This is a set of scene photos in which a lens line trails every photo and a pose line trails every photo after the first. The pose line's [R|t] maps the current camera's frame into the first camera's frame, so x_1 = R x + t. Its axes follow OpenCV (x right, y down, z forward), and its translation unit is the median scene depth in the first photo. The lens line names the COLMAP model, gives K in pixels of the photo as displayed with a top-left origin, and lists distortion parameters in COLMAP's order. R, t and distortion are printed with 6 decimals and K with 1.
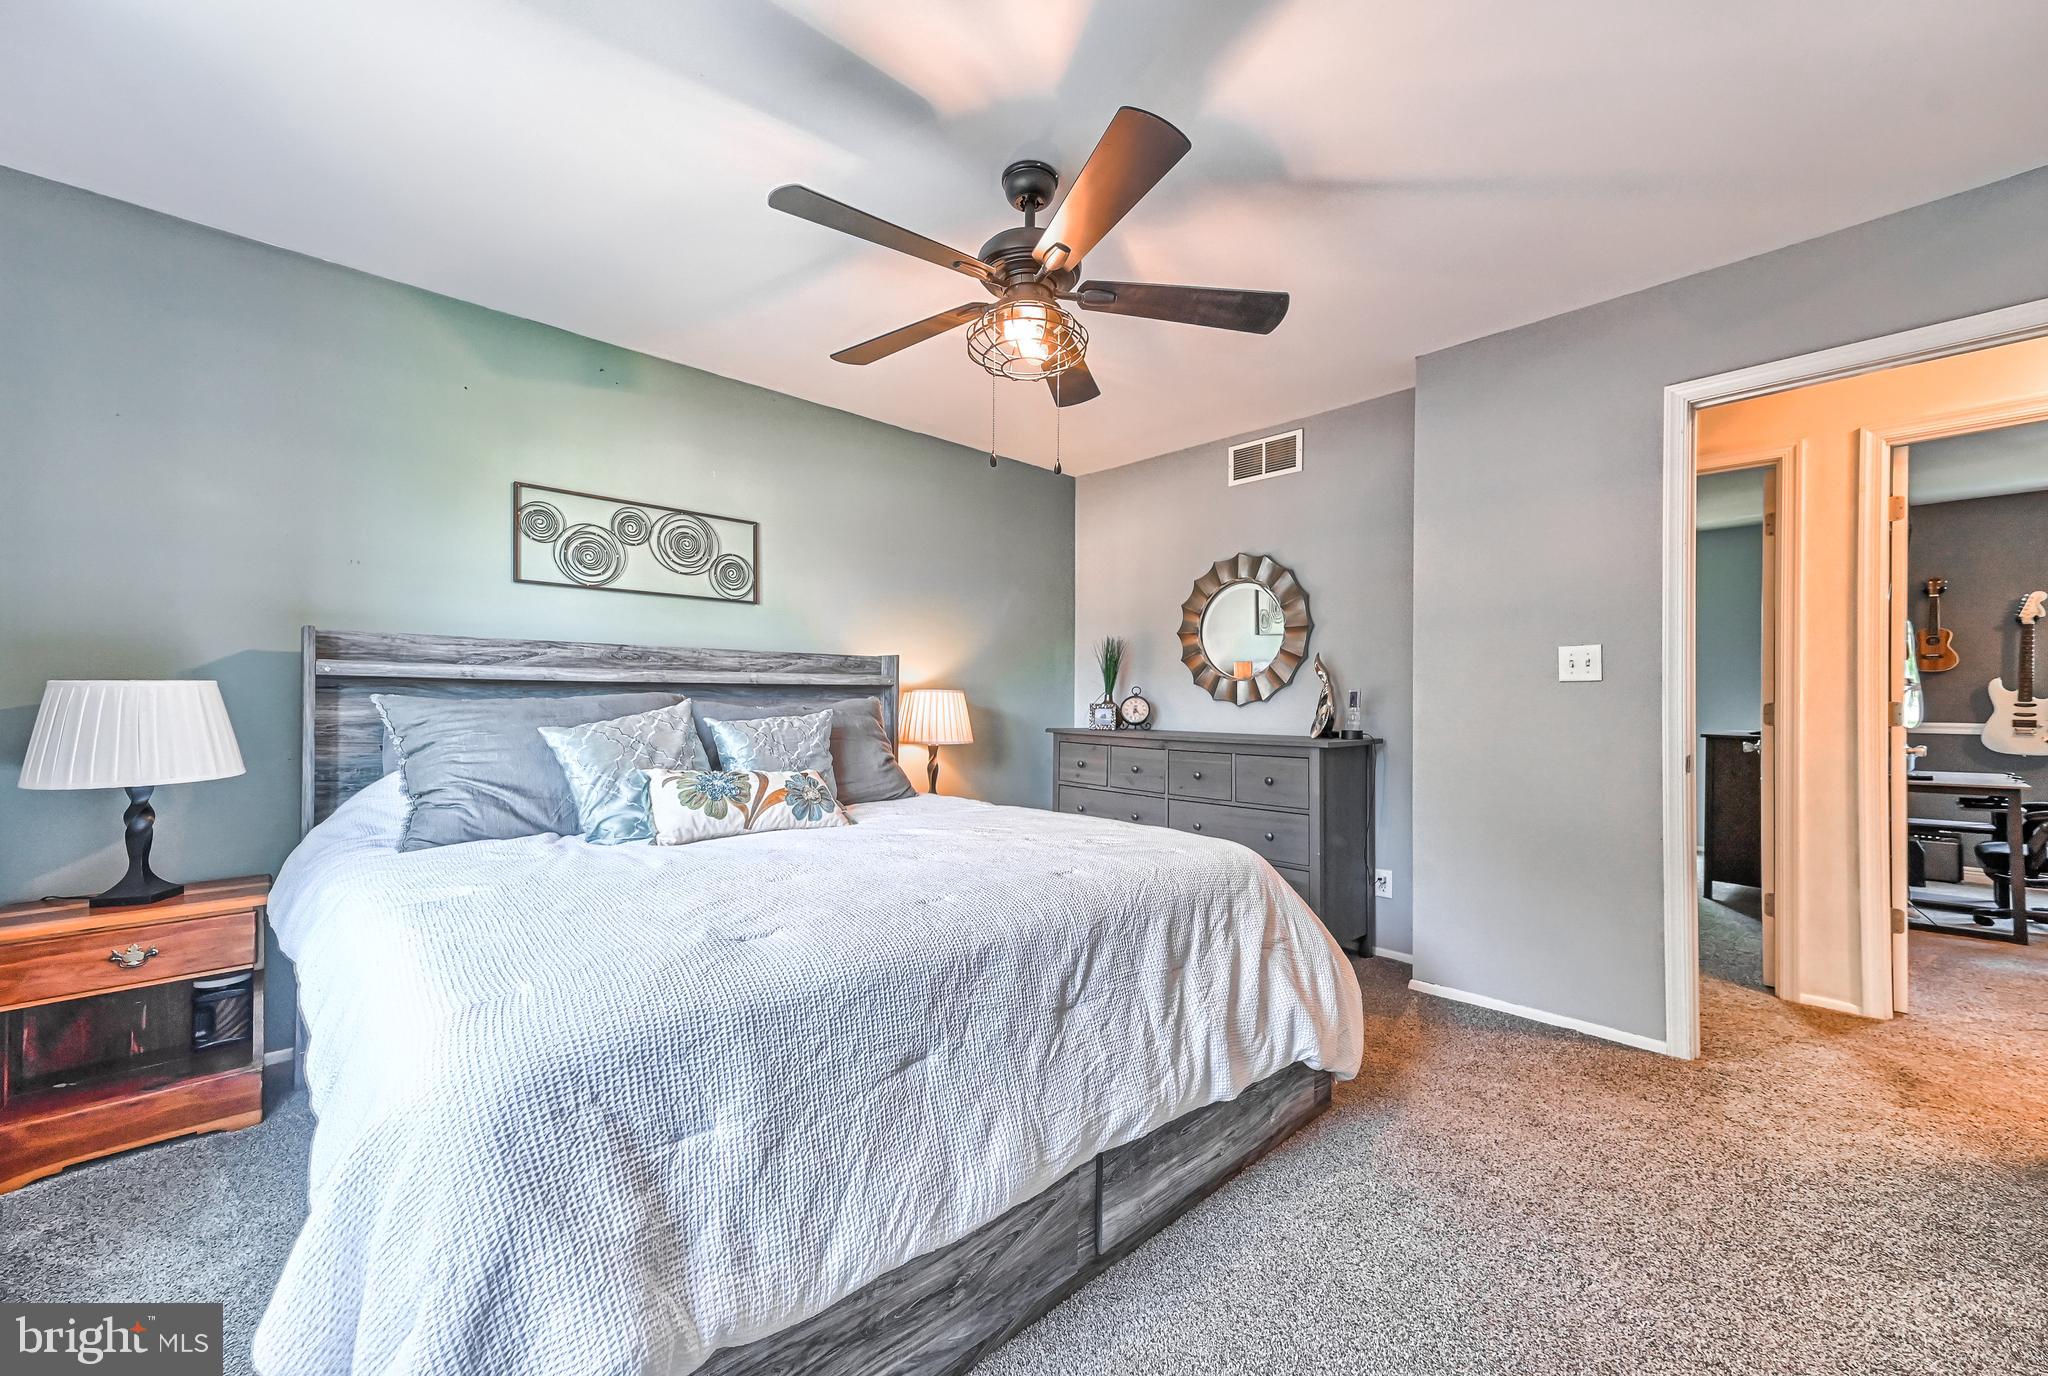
lens RADIAL K [[821.8, 0, 1036.6], [0, 821.8, 695.7], [0, 0, 1]] dist [0.026153, 0.000542]
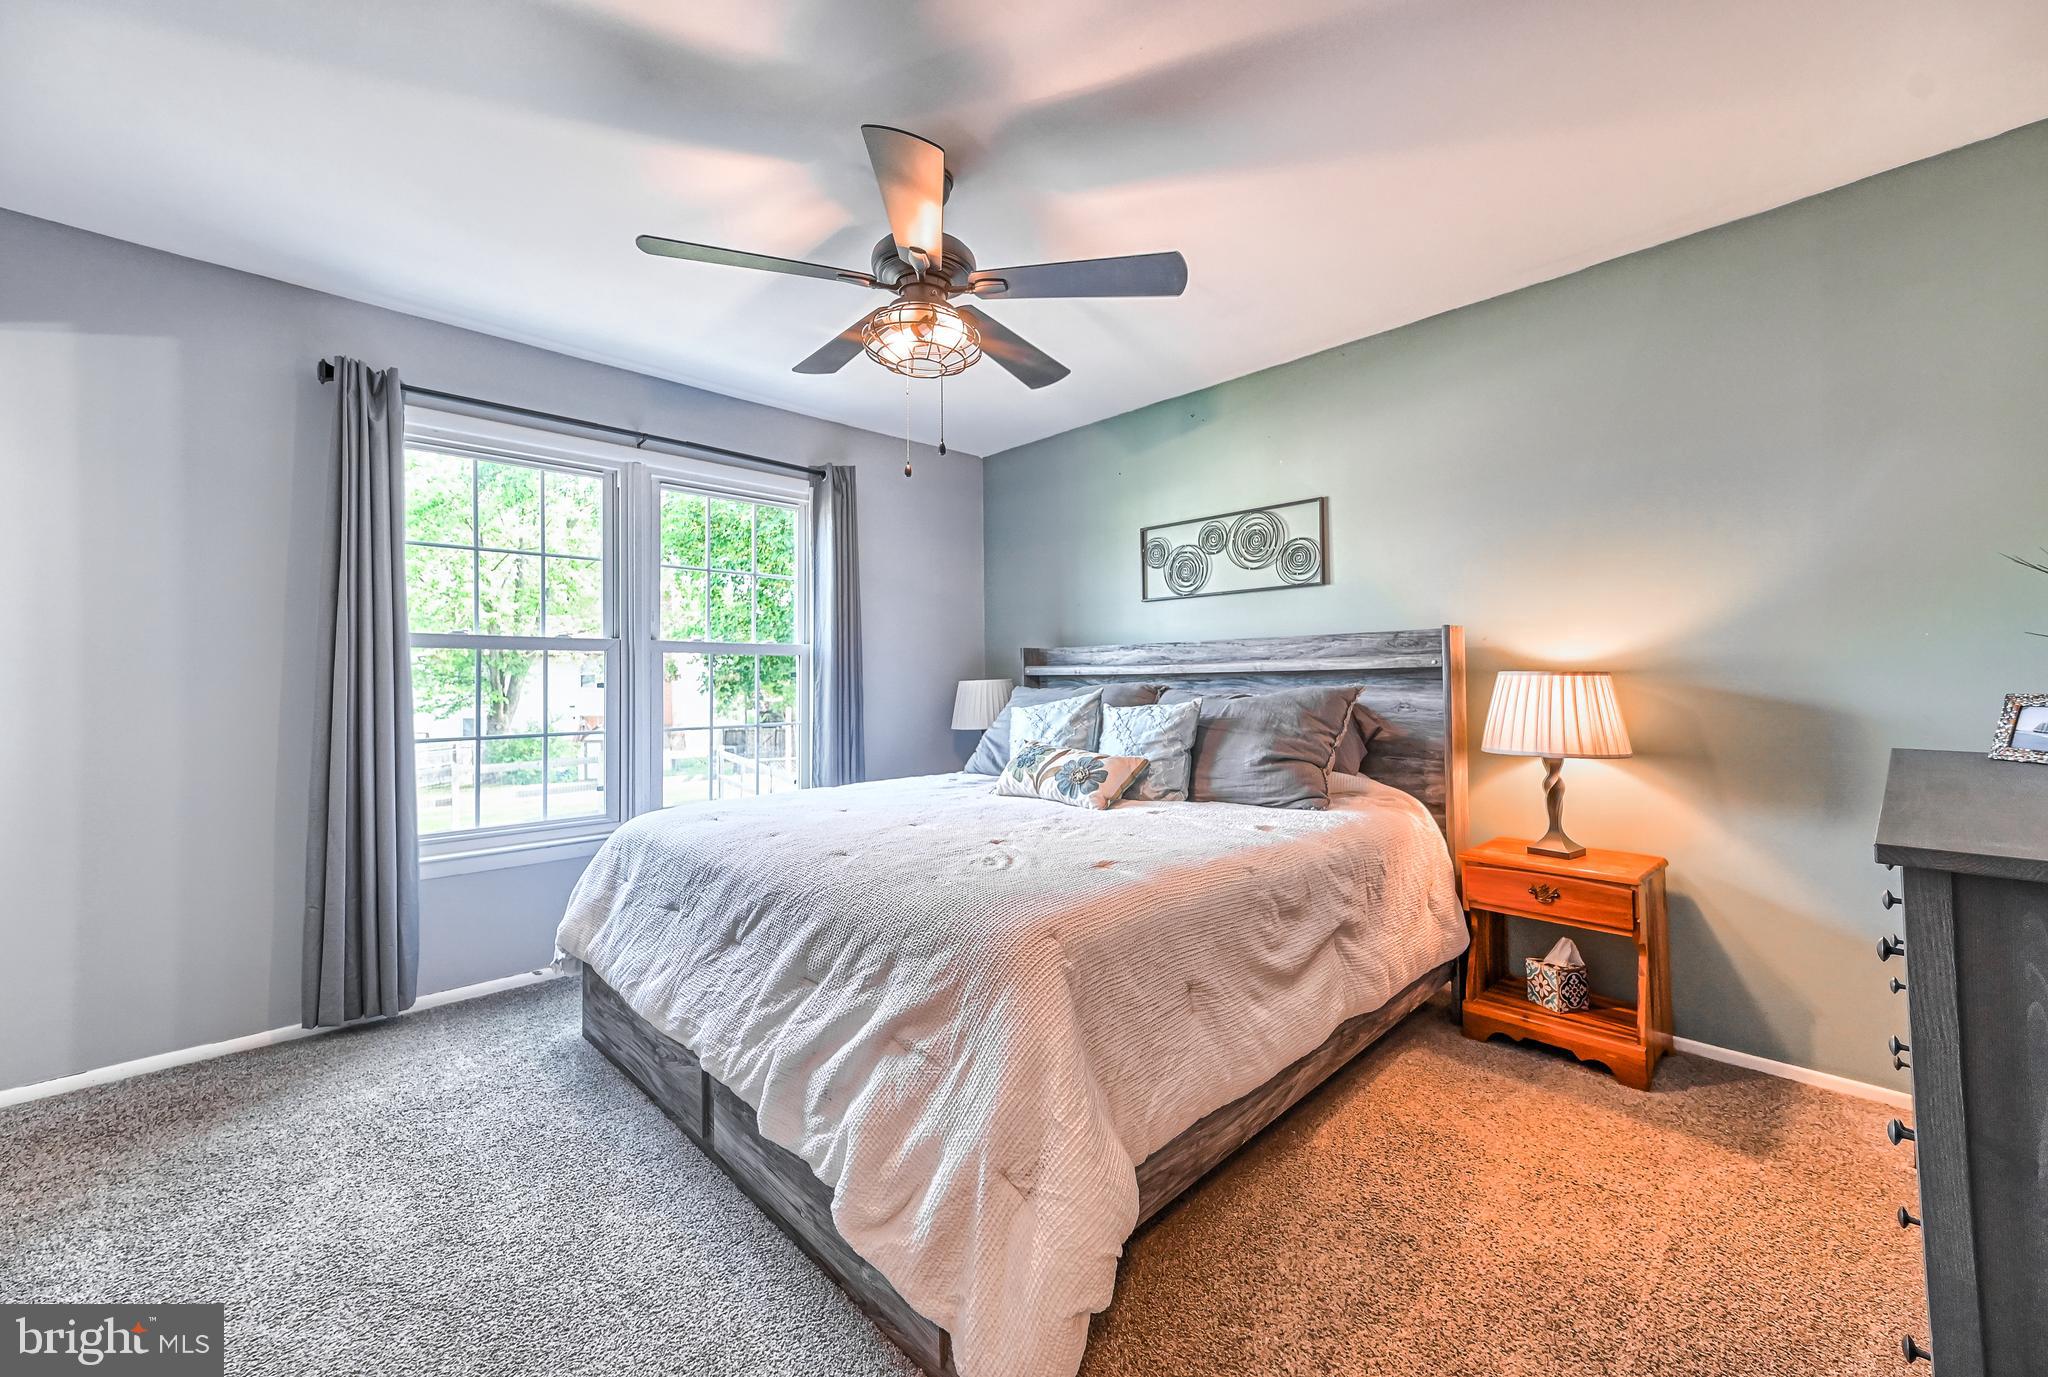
lens RADIAL K [[821.8, 0, 1033.9], [0, 821.8, 681.1], [0, 0, 1]] dist [0.026153, 0.000542]
pose [[-0.000396, -0.008568, -0.999963, 0.669067], [0.009388, 0.999919, -0.008571, 0.002858], [0.999956, -0.009391, -0.000315, 0.761640]]
